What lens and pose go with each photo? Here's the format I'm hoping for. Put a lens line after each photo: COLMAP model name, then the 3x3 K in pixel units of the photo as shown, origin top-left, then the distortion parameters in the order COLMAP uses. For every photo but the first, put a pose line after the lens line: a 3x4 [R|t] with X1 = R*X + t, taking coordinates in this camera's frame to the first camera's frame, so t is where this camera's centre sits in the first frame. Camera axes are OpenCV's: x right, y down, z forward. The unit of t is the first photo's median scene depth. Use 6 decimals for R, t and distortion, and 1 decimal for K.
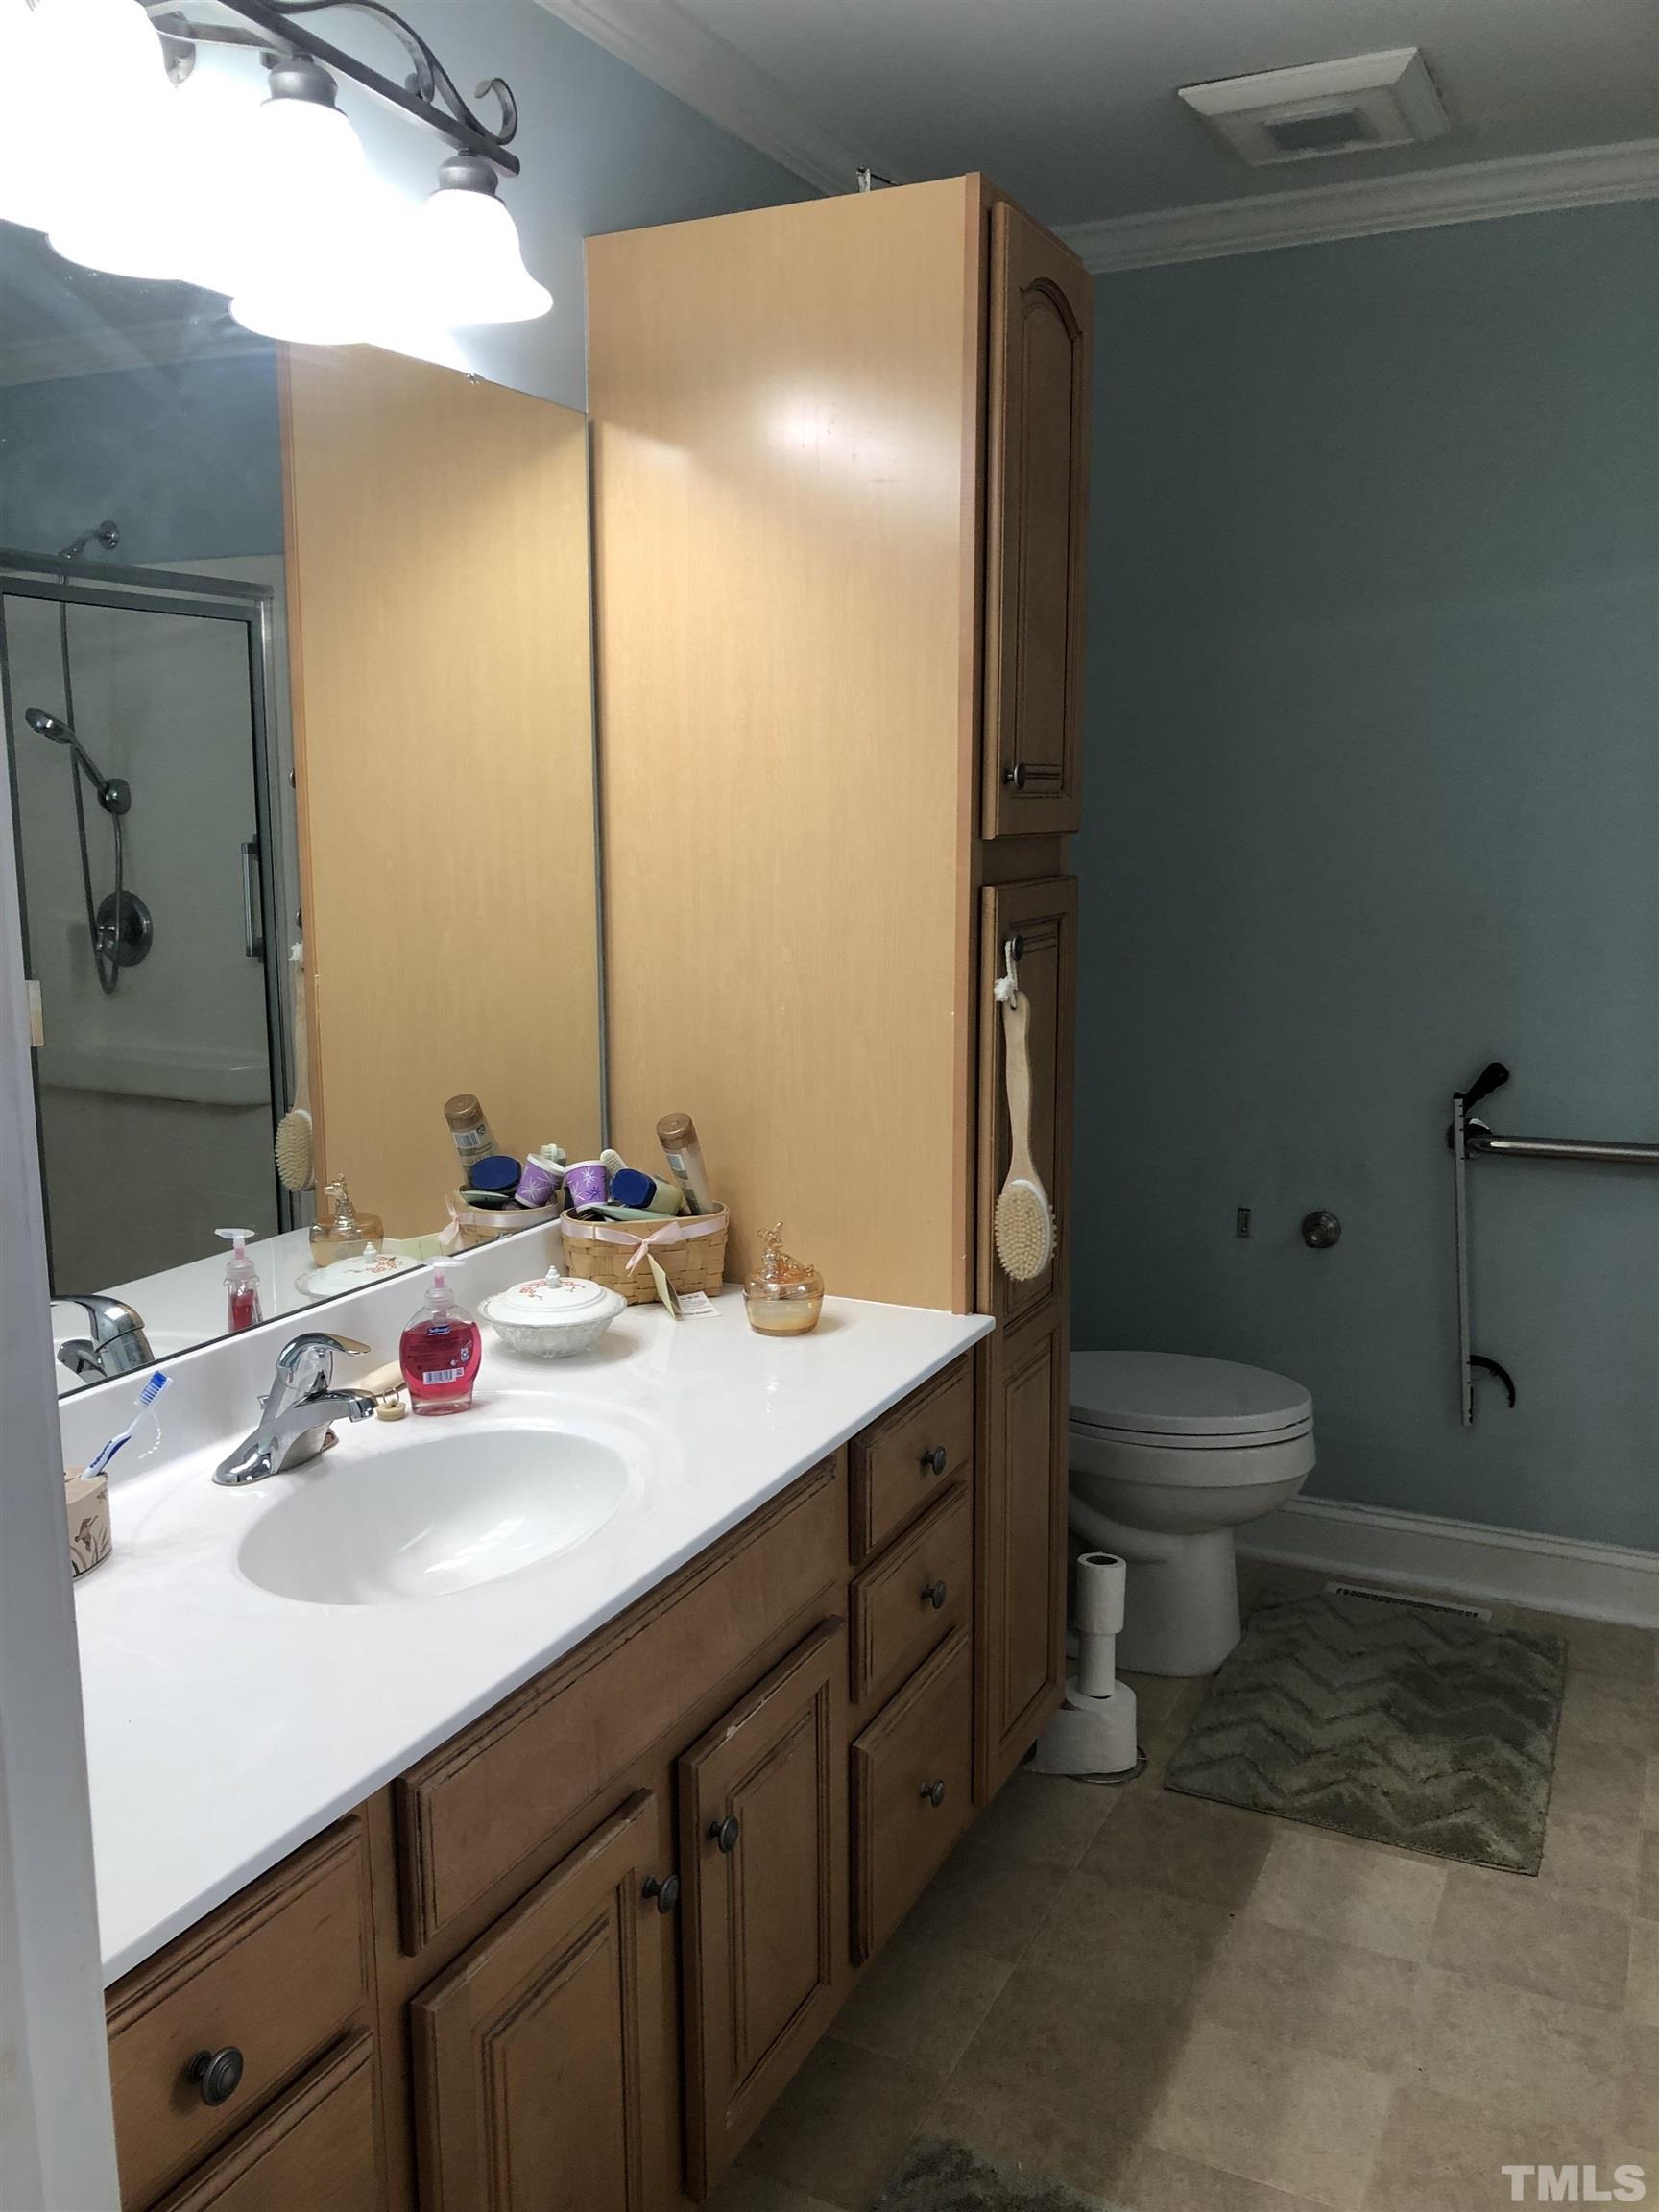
lens RADIAL K [[1823.0, 0, 827.5], [0, 1823.0, 1105.4], [0, 0, 1]] dist [0.004394, 0.001603]
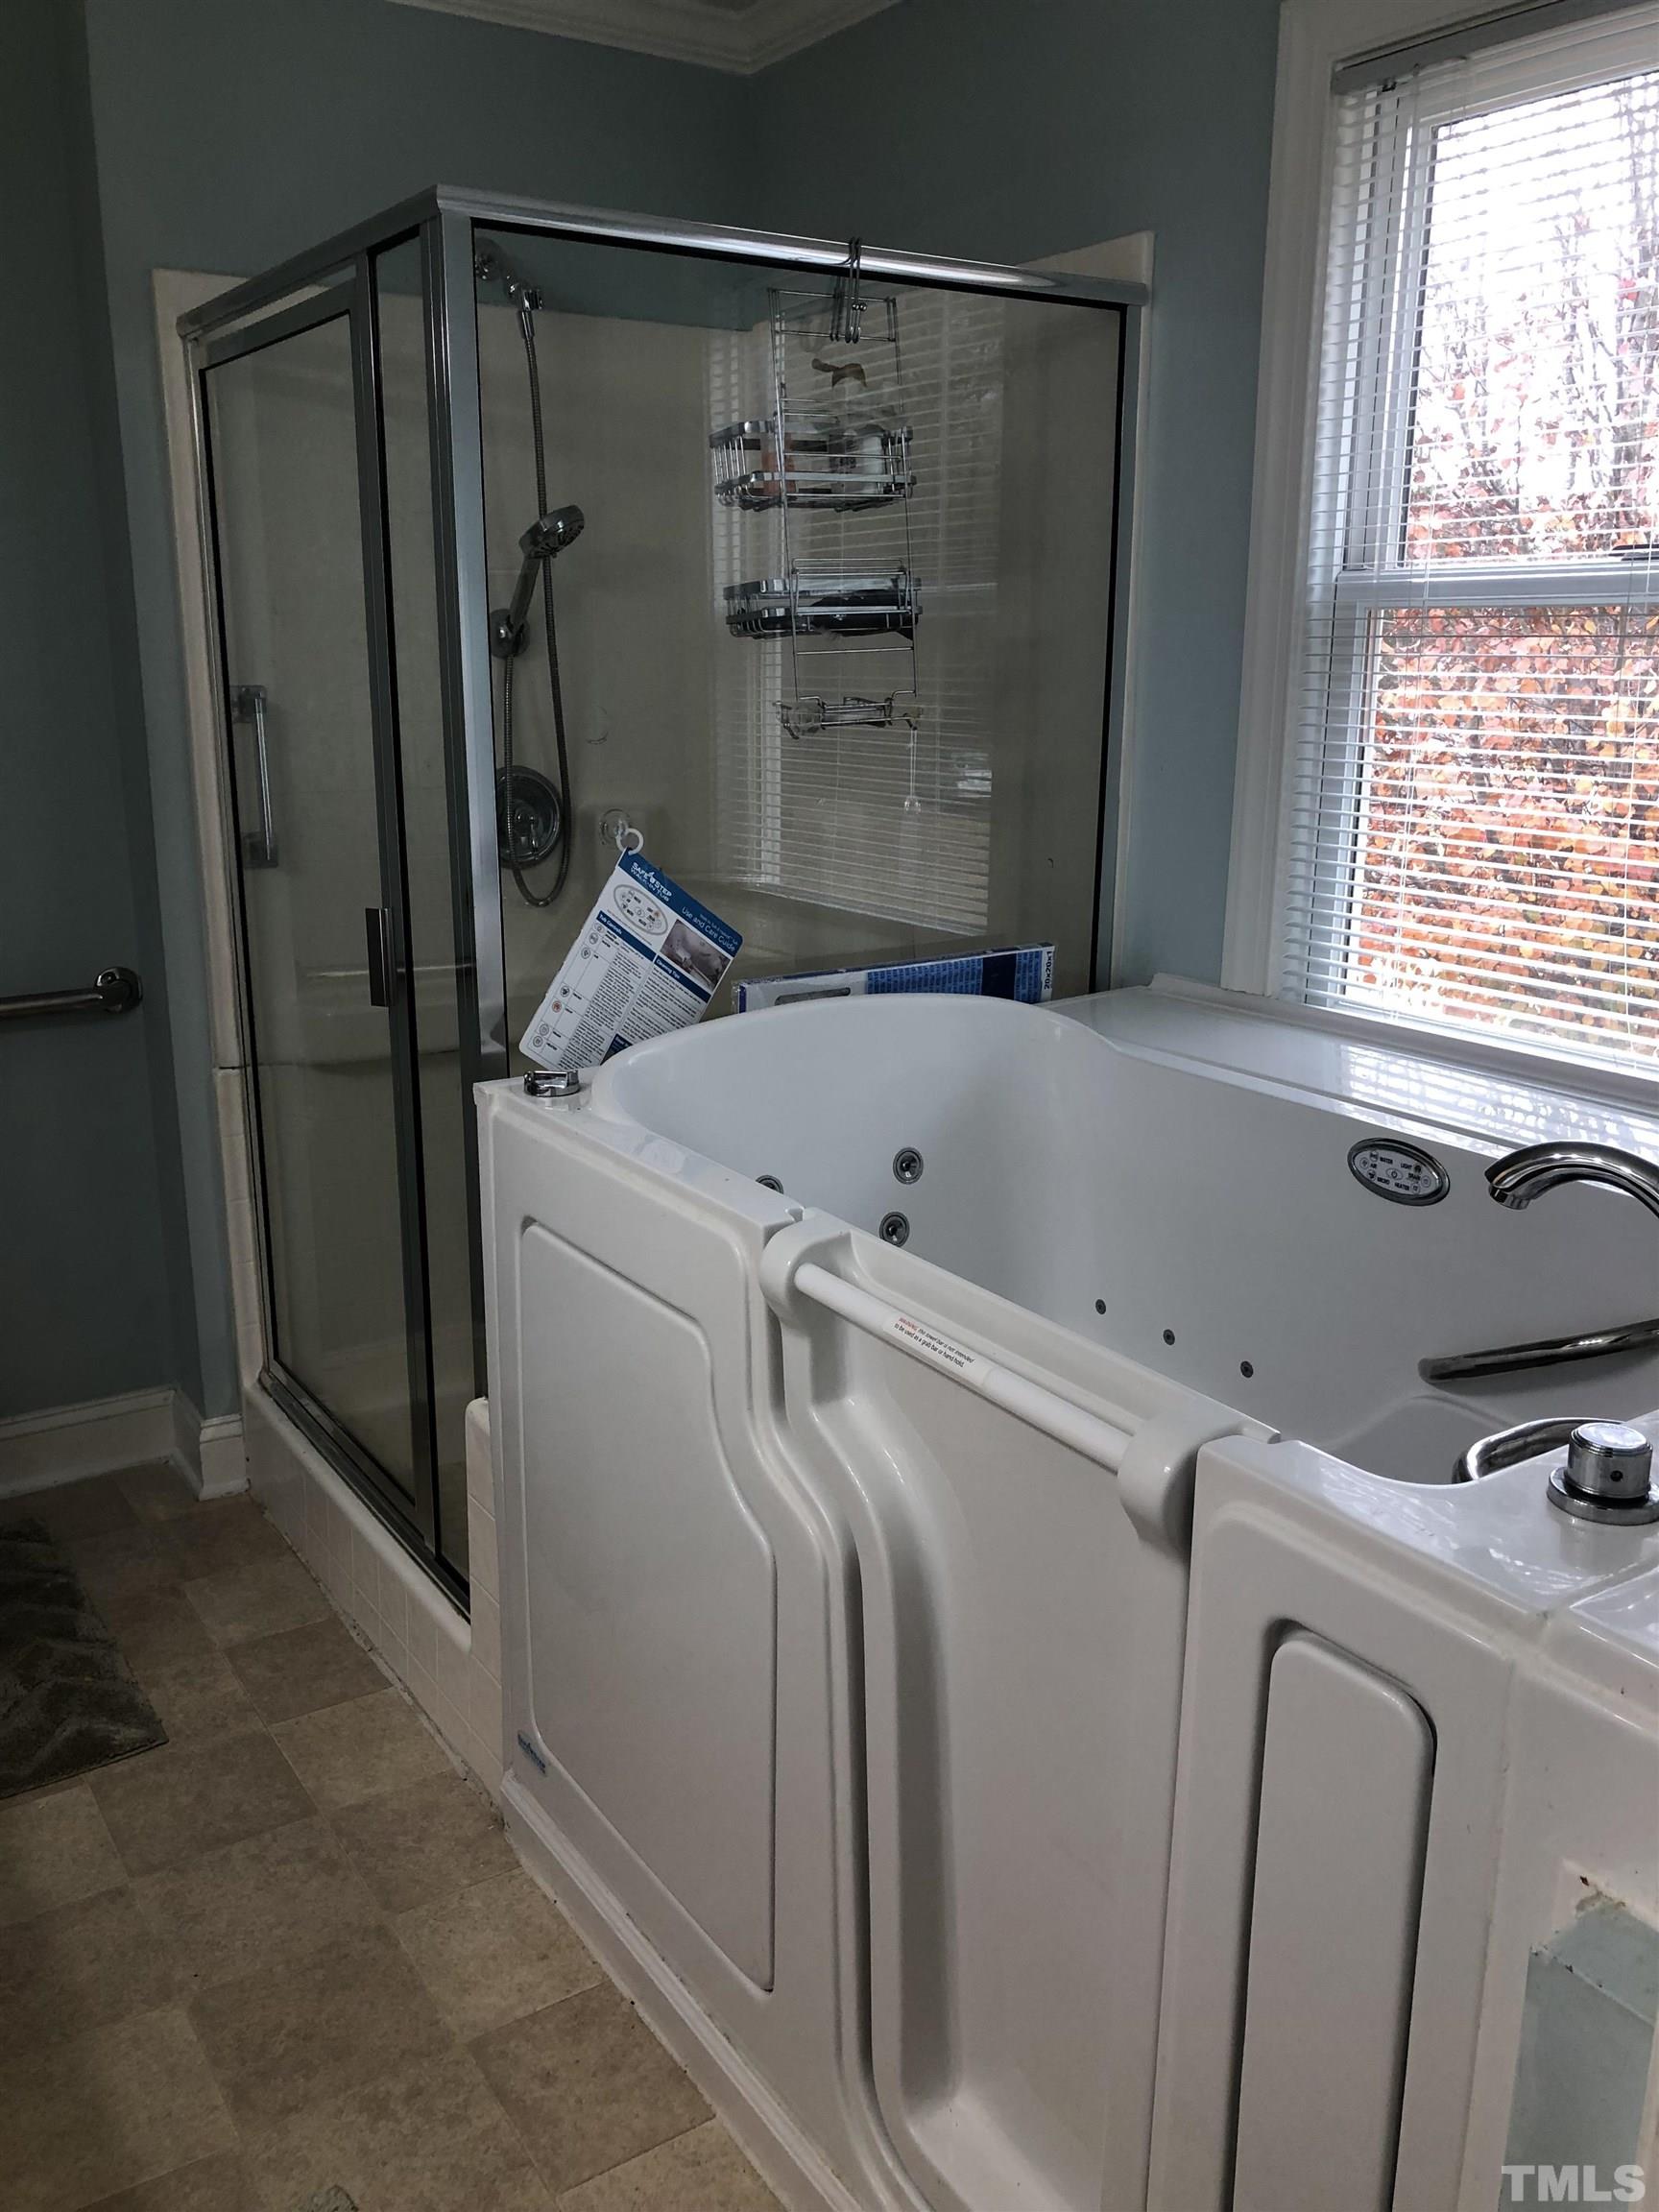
lens RADIAL K [[1823.0, 0, 827.4], [0, 1823.0, 1103.6], [0, 0, 1]] dist [0.004394, 0.001603]
pose [[0.512352, -0.215468, 0.831306, -0.166798], [0.147107, 0.975725, 0.162235, -0.017184], [-0.846082, 0.039170, 0.531611, 0.166669]]
